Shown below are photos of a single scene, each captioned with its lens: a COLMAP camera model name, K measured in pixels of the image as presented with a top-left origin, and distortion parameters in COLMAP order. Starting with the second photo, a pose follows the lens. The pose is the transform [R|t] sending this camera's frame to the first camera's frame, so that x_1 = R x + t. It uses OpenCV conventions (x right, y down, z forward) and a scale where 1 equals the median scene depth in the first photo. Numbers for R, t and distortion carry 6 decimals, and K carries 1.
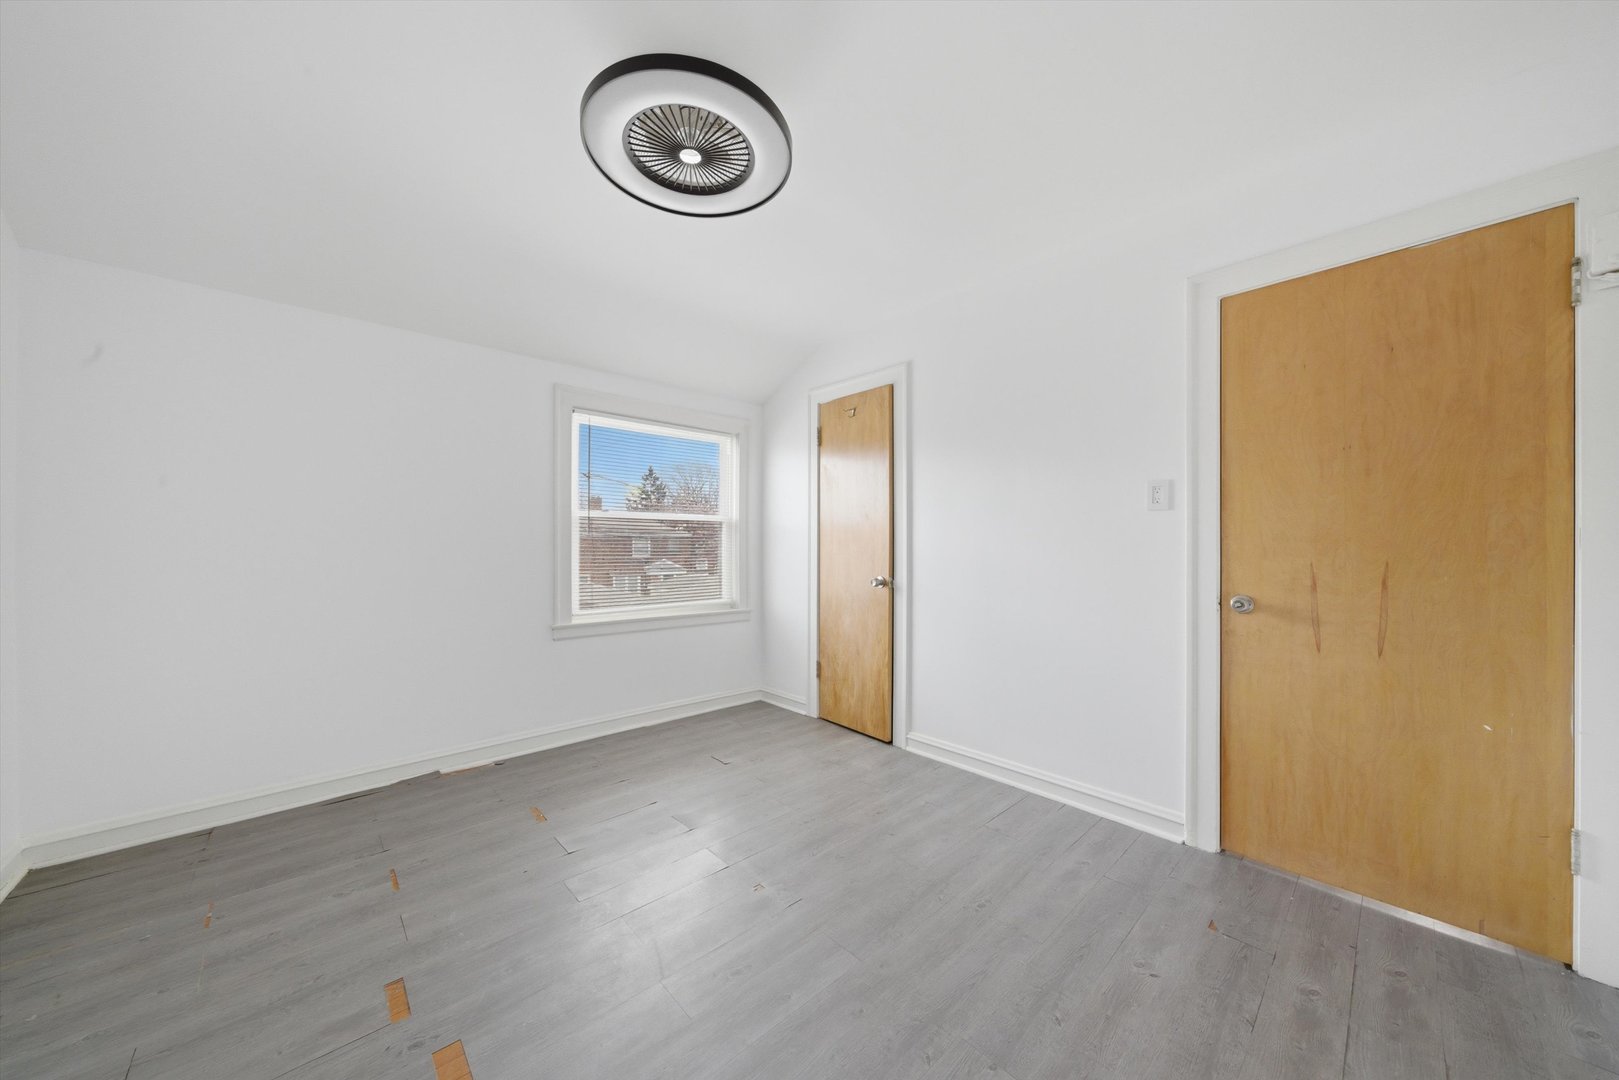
lens RADIAL K [[568.0, 0, 813.1], [0, 568.0, 552.0], [0, 0, 1]] dist [-0.015267, 0.007564]
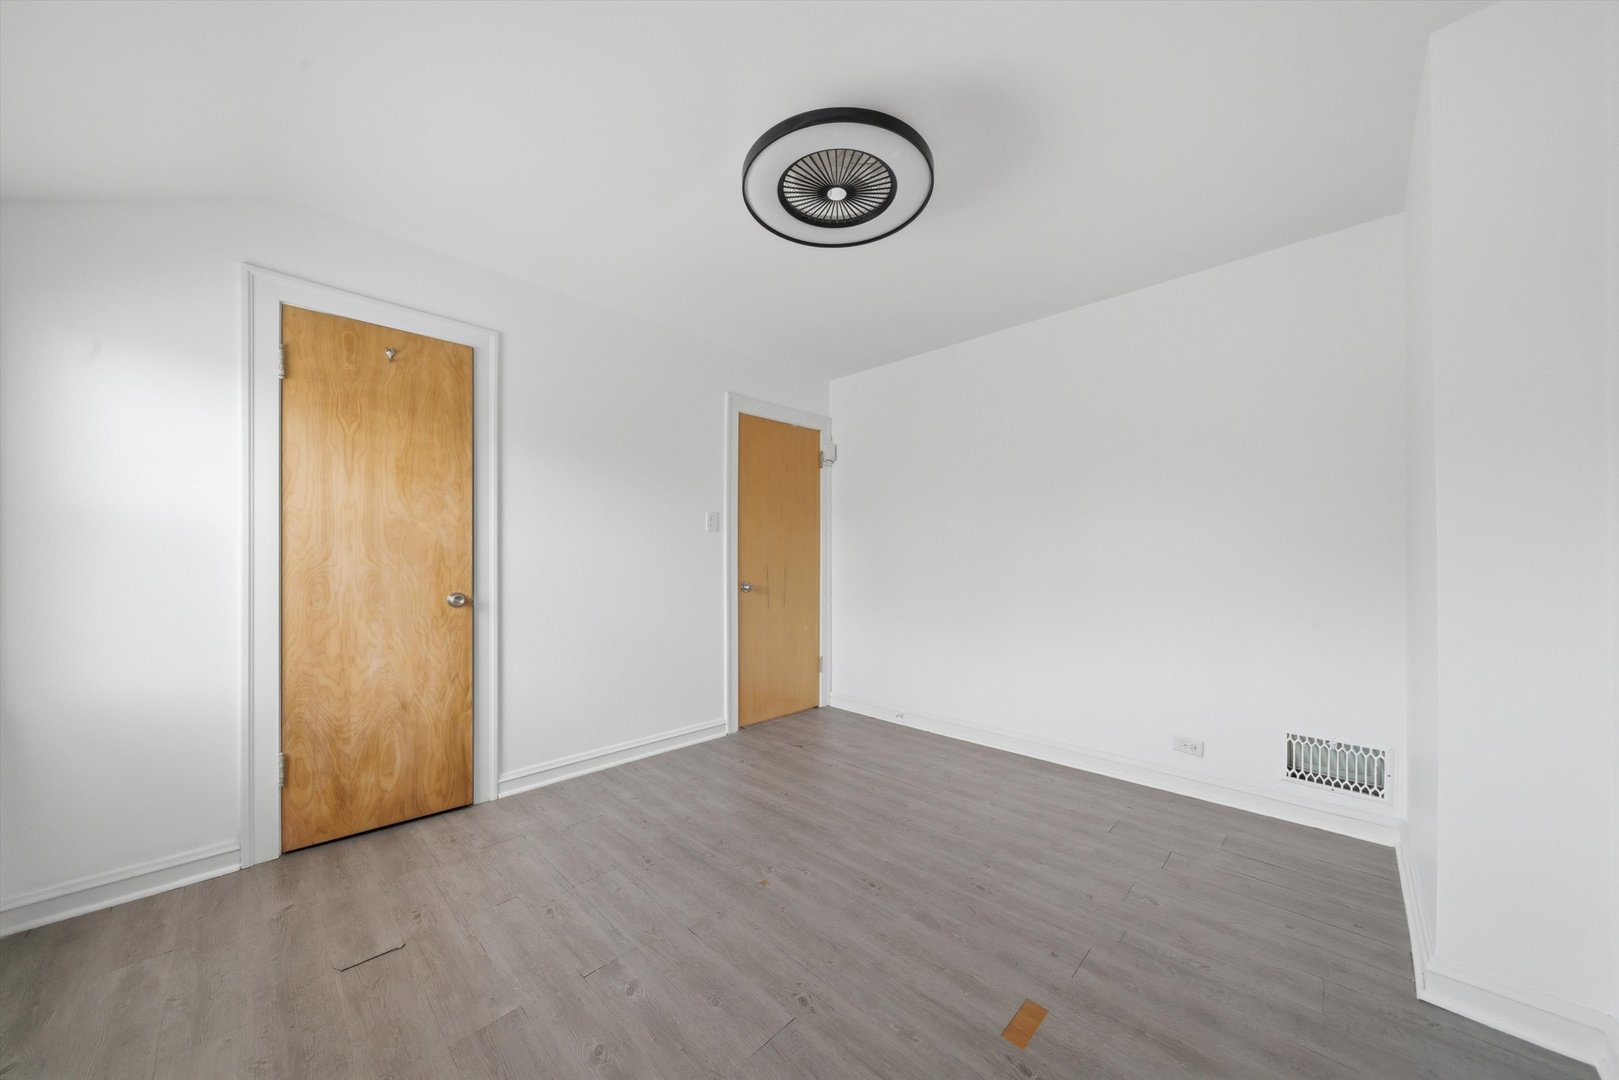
lens RADIAL K [[568.0, 0, 813.1], [0, 568.0, 552.0], [0, 0, 1]] dist [-0.015267, 0.007564]
pose [[-0.073910, 0.002153, 0.997263, -0.672960], [0.002769, 0.999994, -0.001954, -0.008625], [-0.997261, 0.002617, -0.073915, 0.580130]]
